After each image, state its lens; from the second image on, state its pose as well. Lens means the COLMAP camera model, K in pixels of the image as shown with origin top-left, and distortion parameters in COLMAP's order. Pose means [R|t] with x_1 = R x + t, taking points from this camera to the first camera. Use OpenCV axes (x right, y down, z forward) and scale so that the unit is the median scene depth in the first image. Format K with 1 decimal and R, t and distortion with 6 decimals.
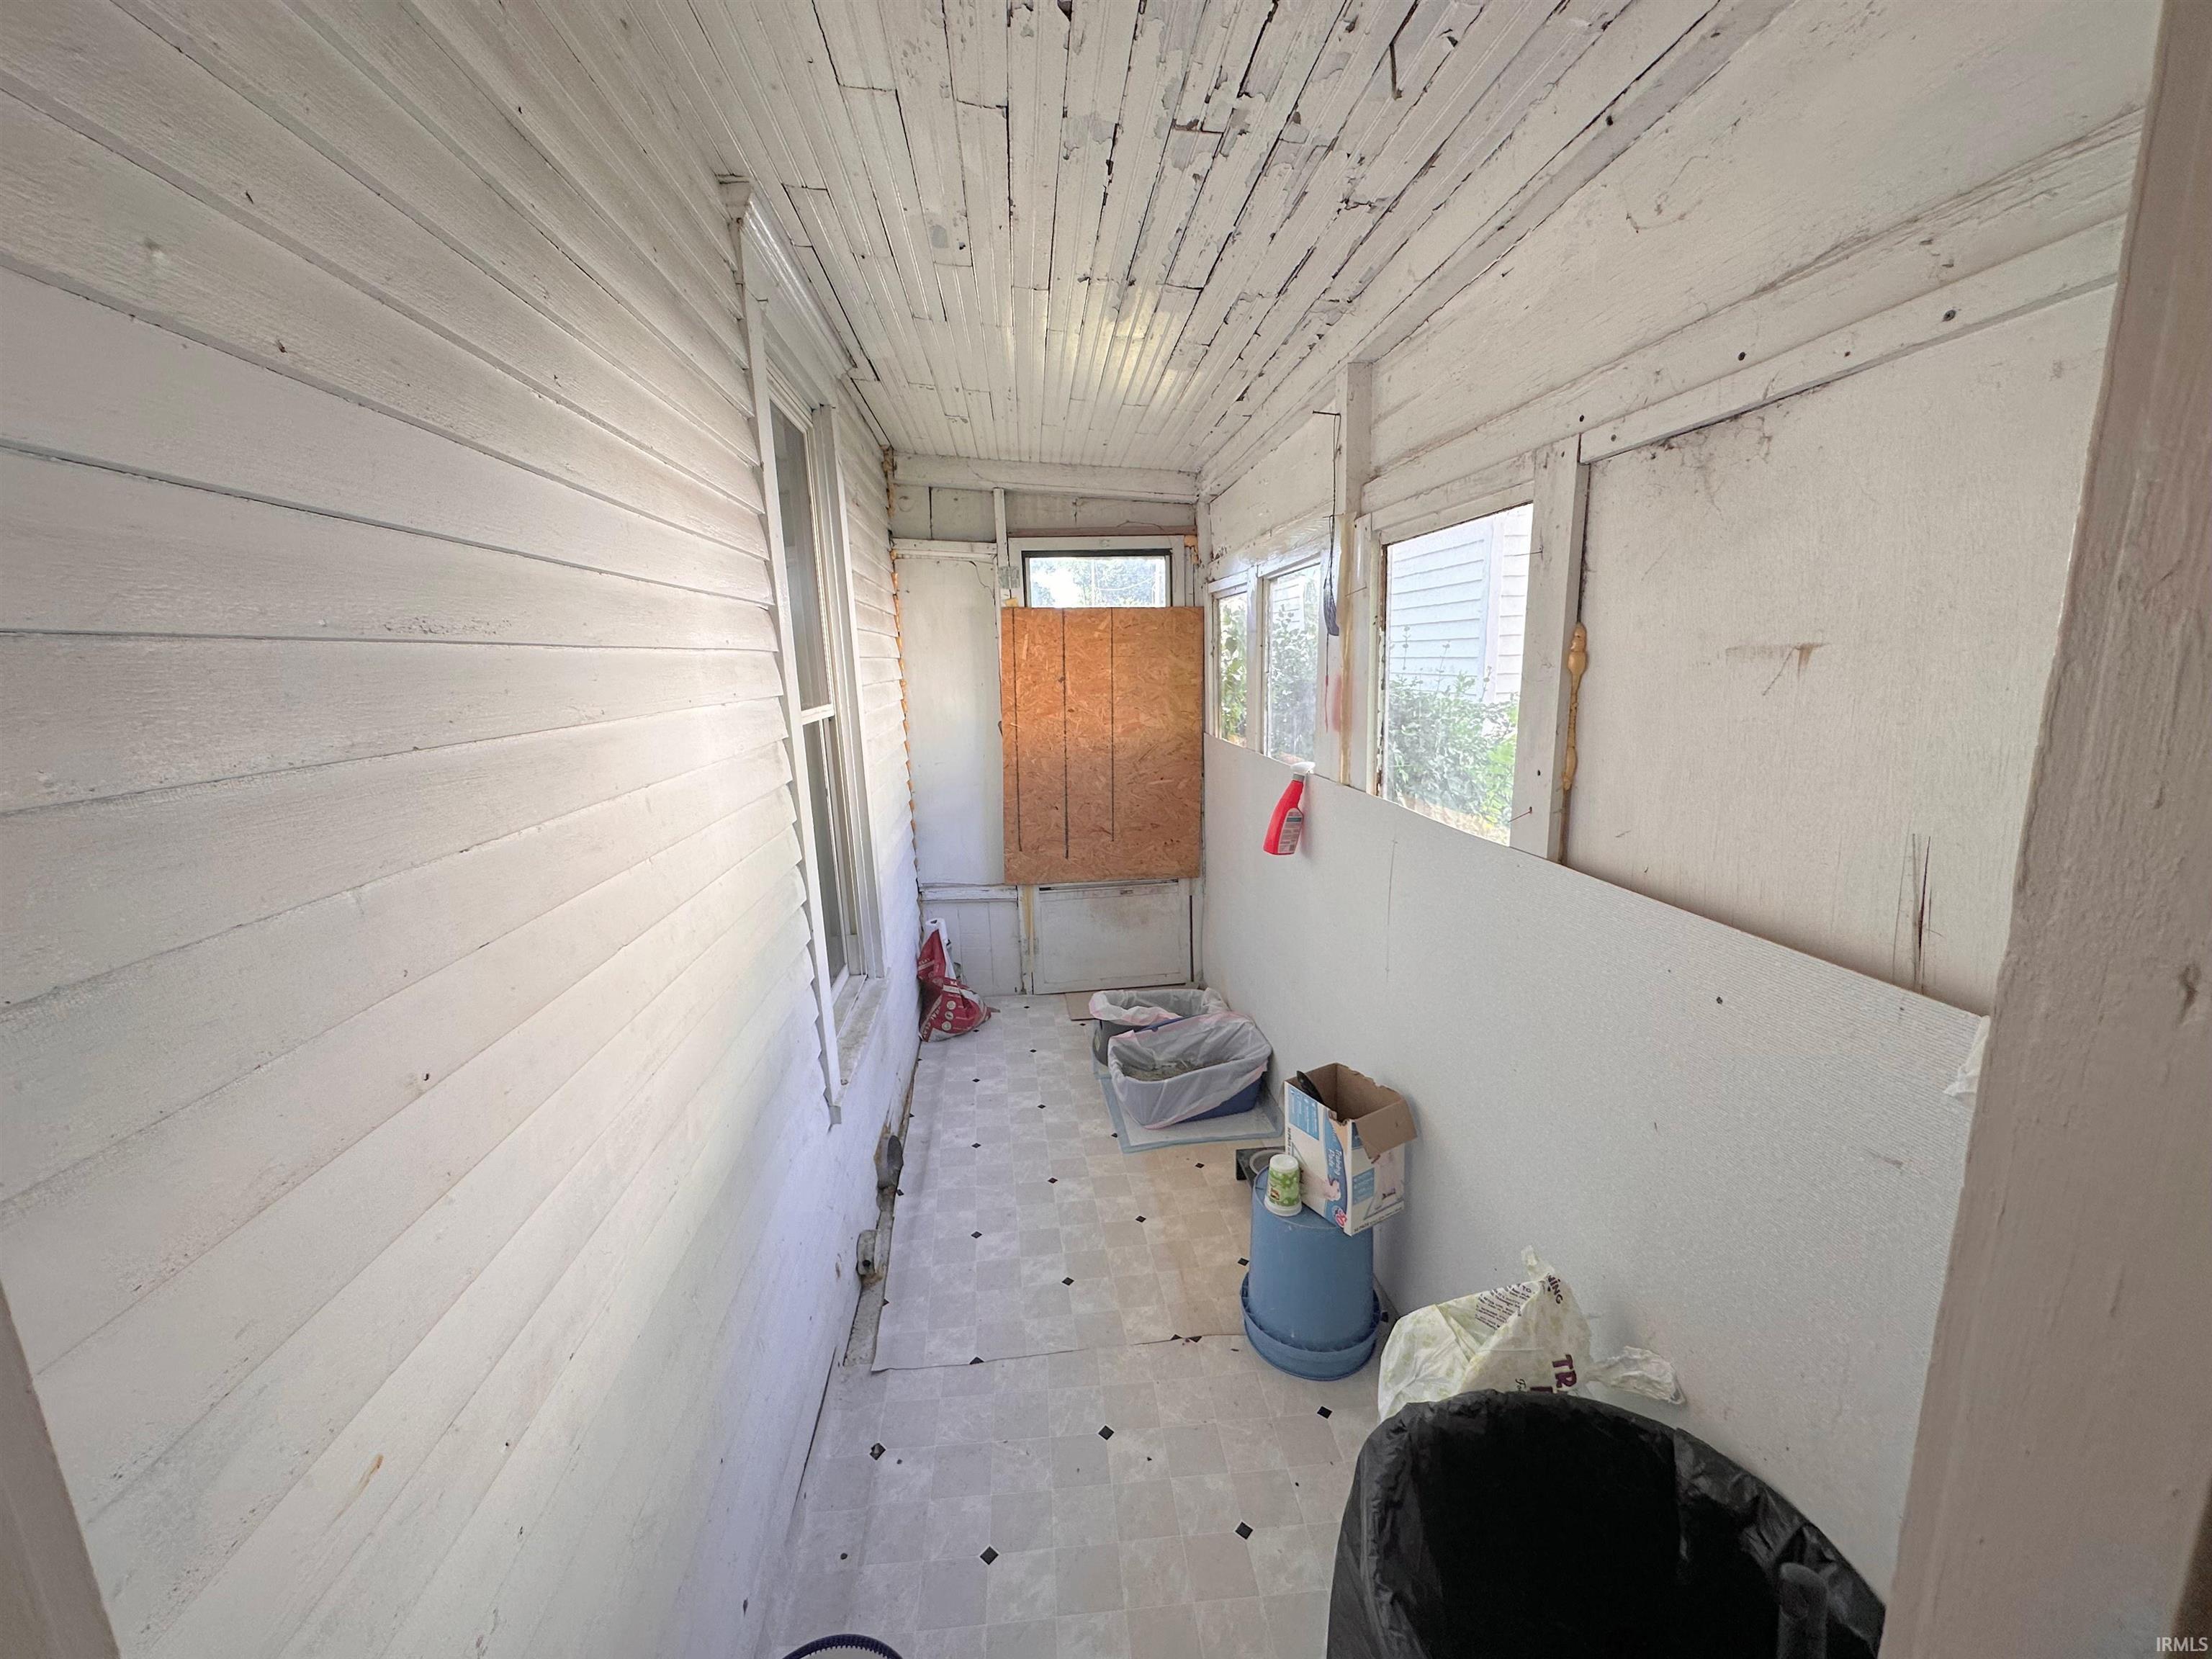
lens RADIAL K [[882.1, 0, 1106.4], [0, 882.1, 830.3], [0, 0, 1]] dist [0.001915, 0.000398]
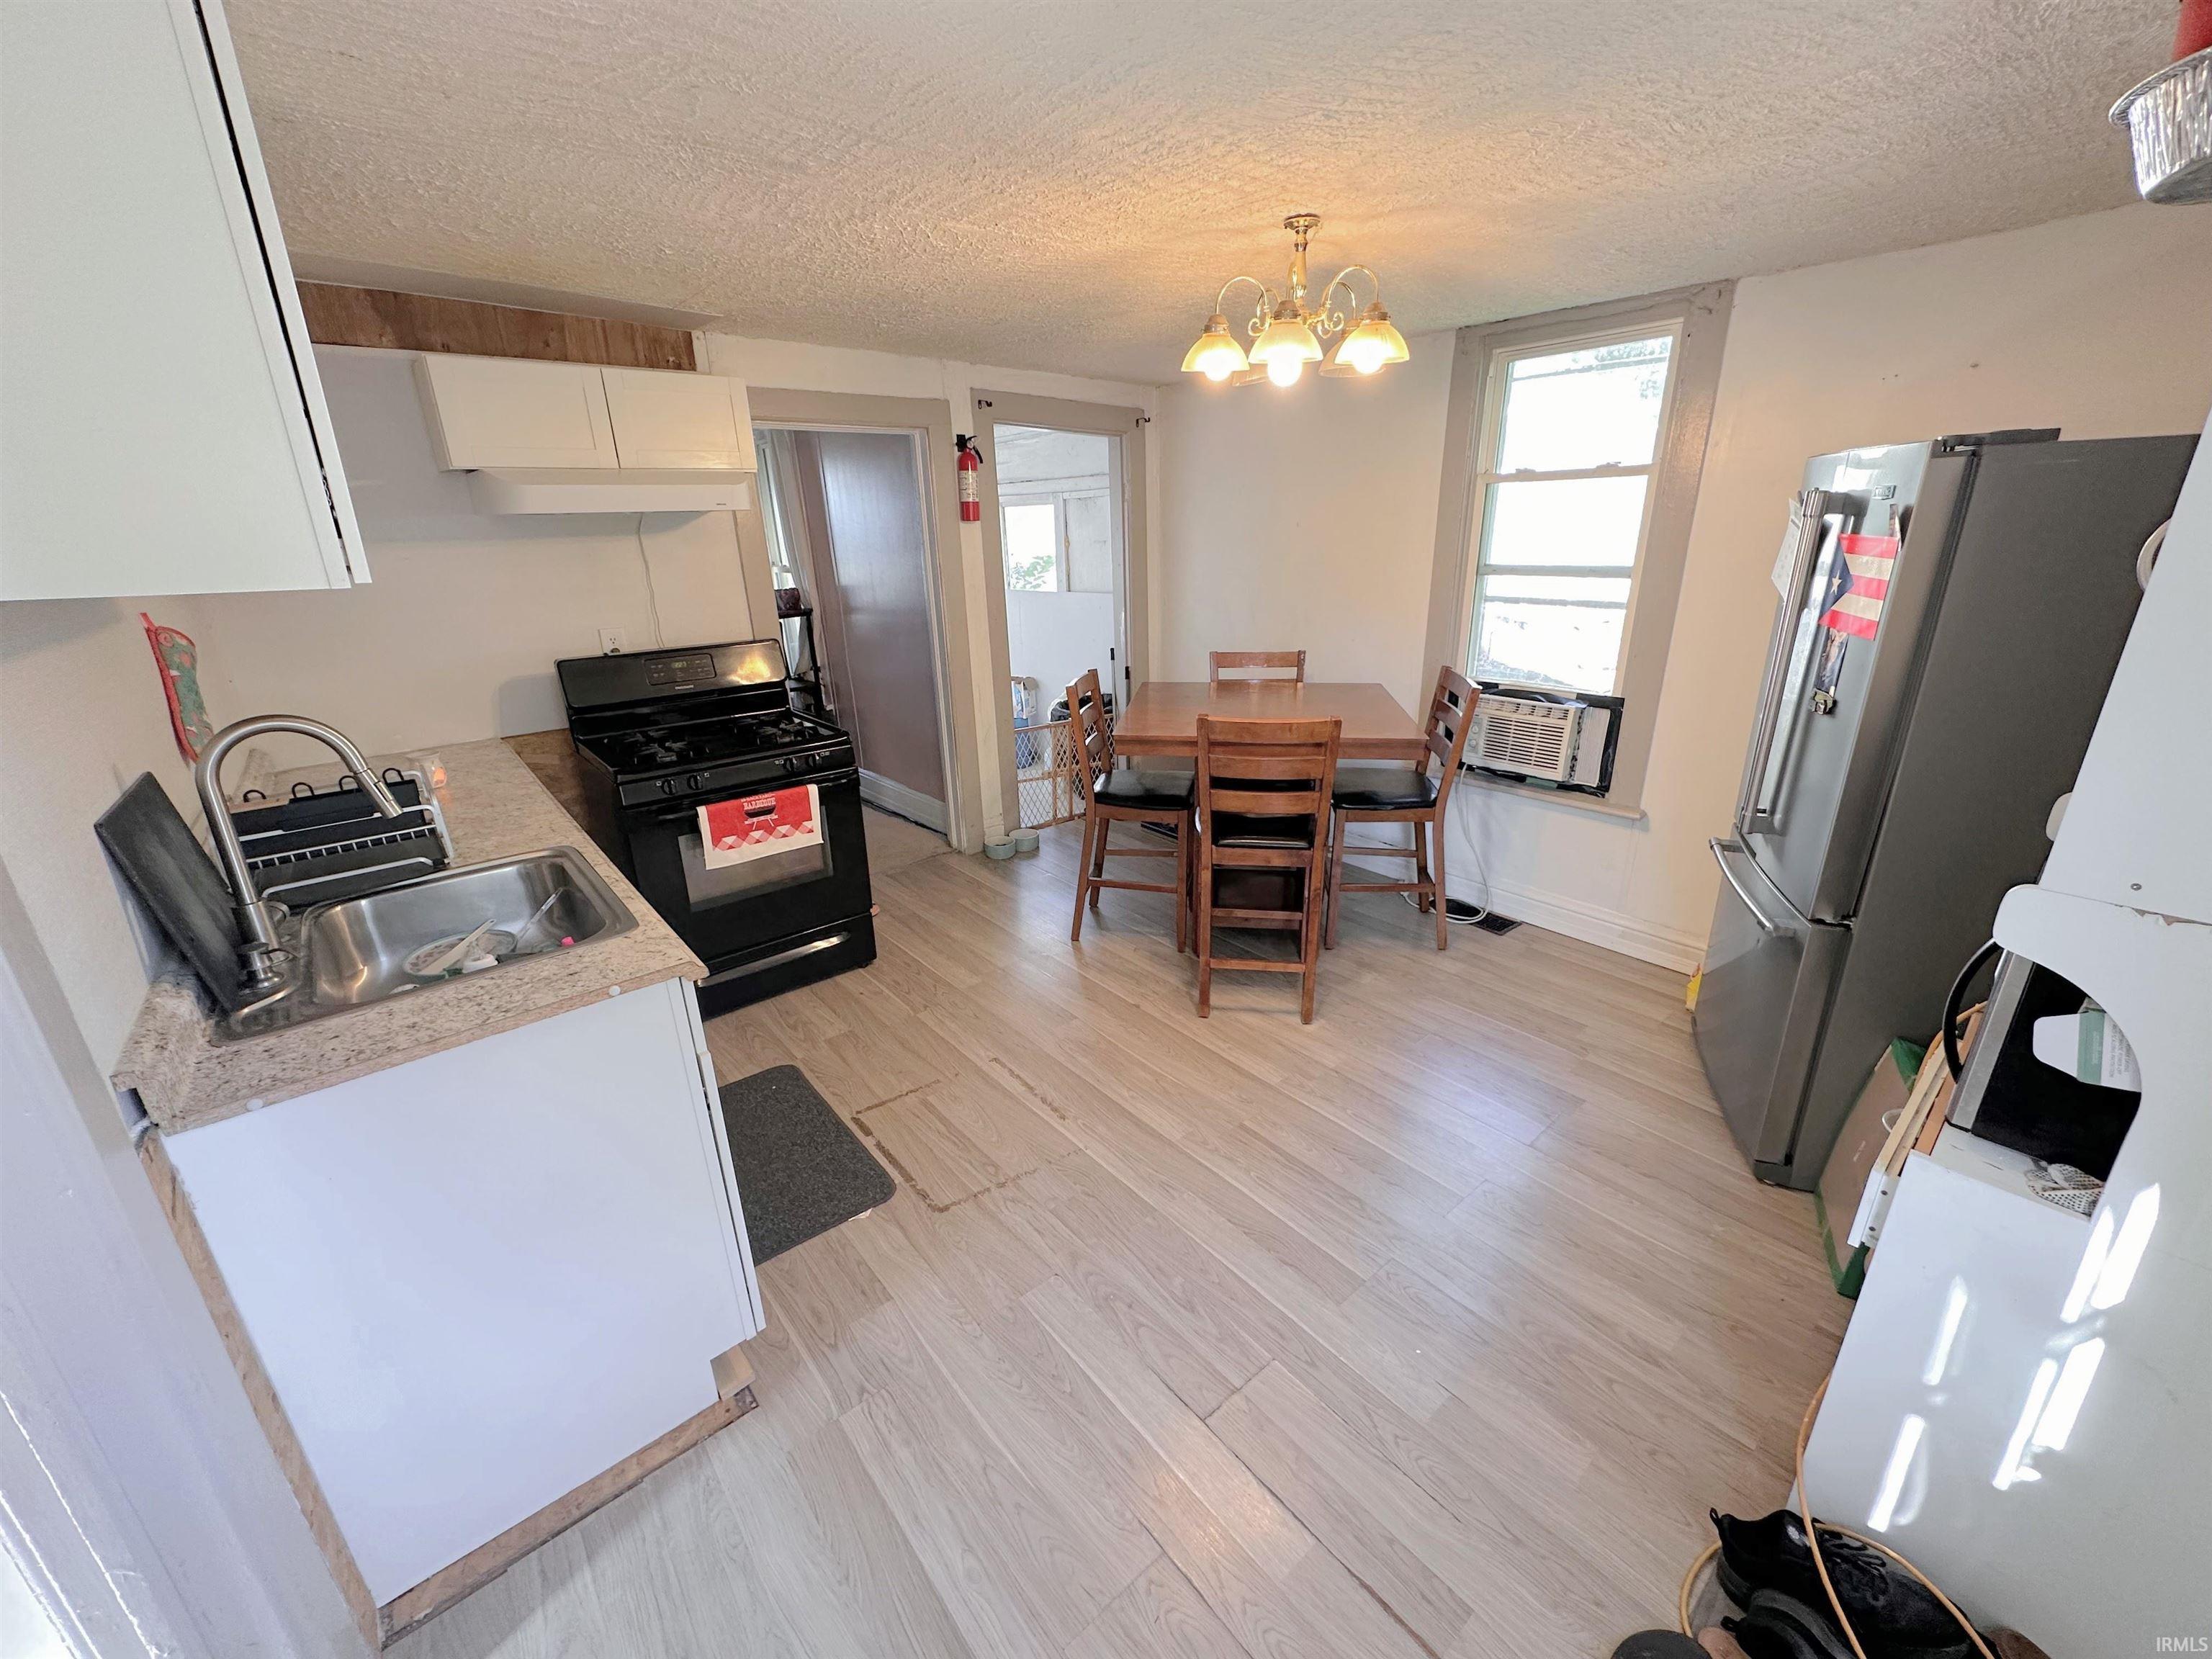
lens RADIAL K [[882.1, 0, 1116.6], [0, 882.1, 819.5], [0, 0, 1]] dist [0.001915, 0.000398]
pose [[0.826883, -0.177339, 0.533682, -1.805785], [0.115853, 0.982340, 0.146923, 0.526805], [-0.550312, -0.059660, 0.832825, -2.806879]]
